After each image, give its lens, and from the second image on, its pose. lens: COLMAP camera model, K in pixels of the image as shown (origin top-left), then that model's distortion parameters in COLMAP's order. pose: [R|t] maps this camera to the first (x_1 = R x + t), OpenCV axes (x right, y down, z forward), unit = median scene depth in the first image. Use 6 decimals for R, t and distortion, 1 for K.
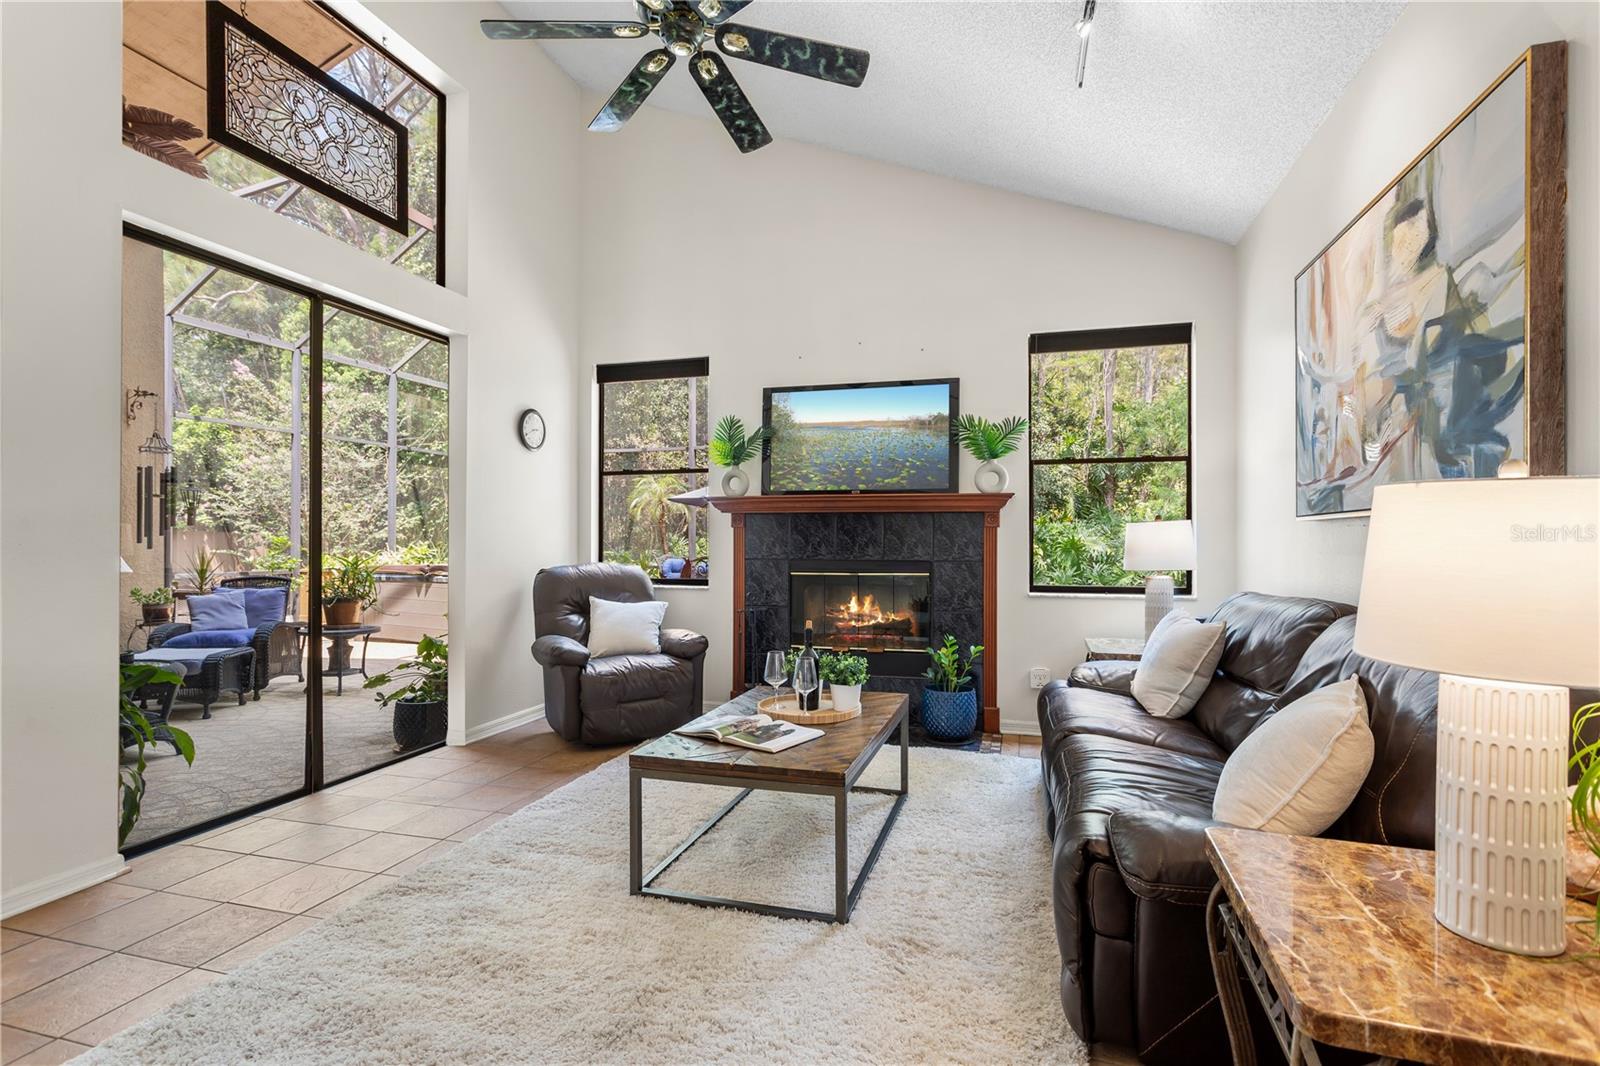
lens RADIAL K [[762.1, 0, 800.4], [0, 762.1, 537.9], [0, 0, 1]] dist [0.006290, 0.001157]
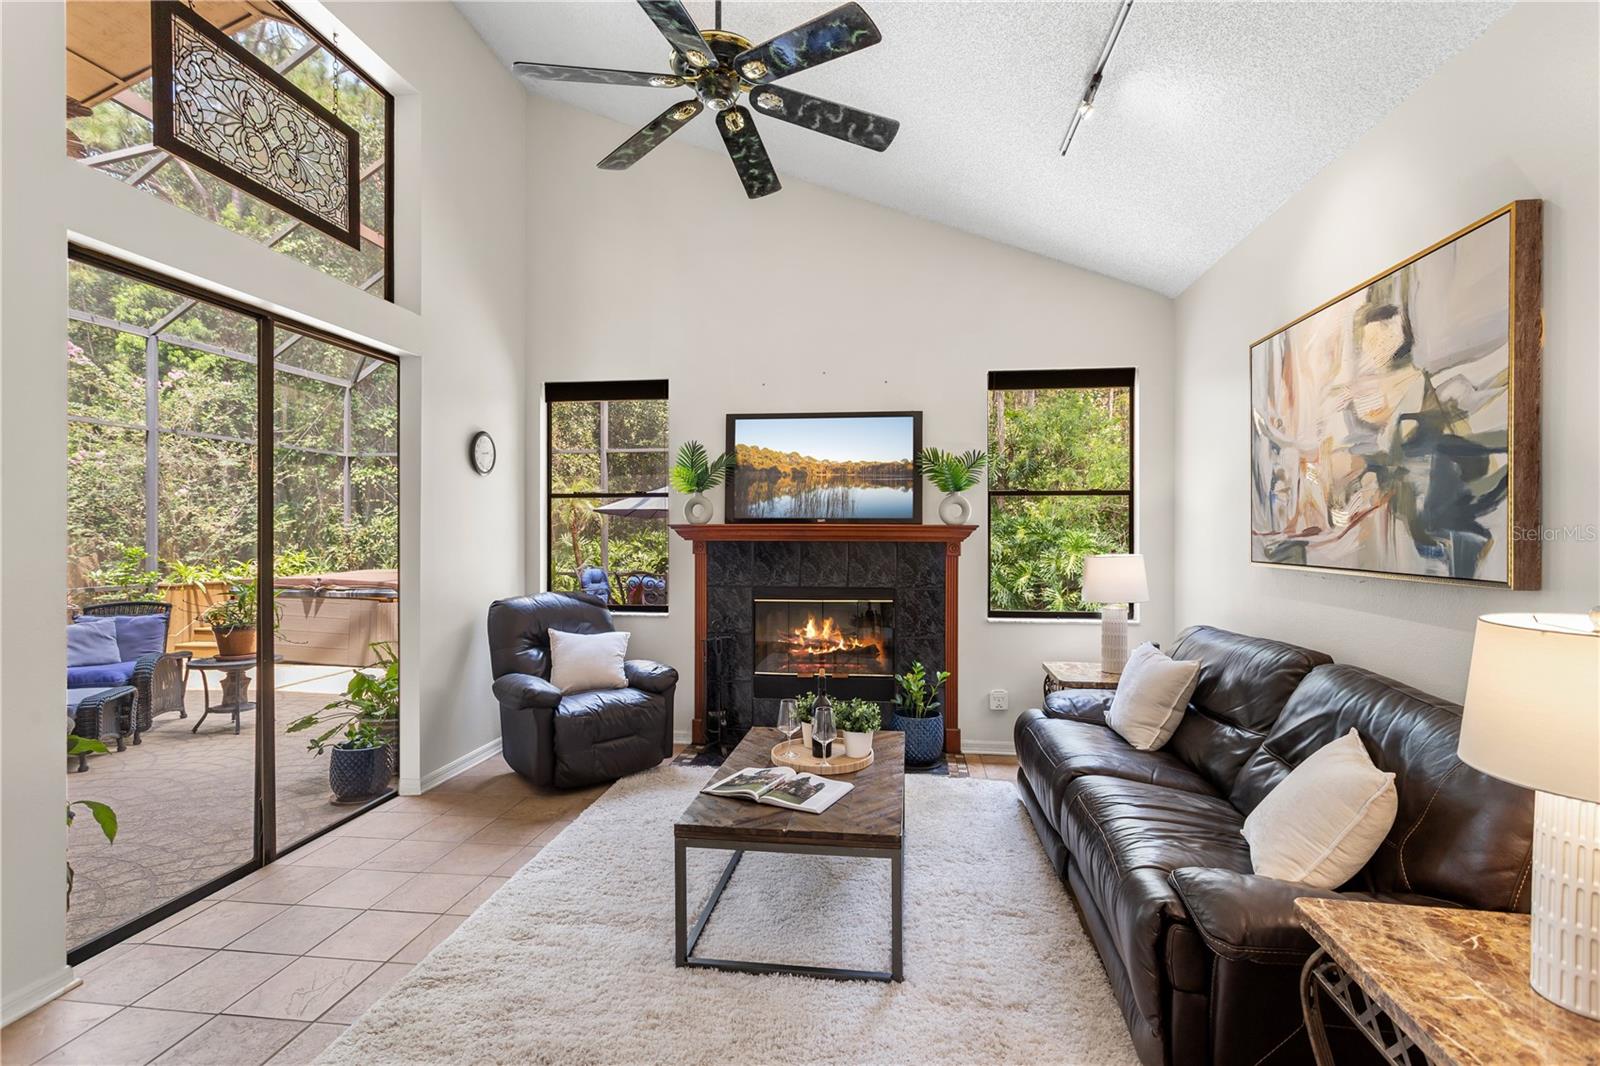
lens RADIAL K [[762.5, 0, 803.2], [0, 762.5, 533.3], [0, 0, 1]] dist [0.007860, 0.000575]
pose [[0.988156, -0.001060, 0.153451, -0.183876], [0.000137, 0.999982, 0.006026, -0.084611], [-0.153455, -0.005934, 0.988138, 0.003047]]
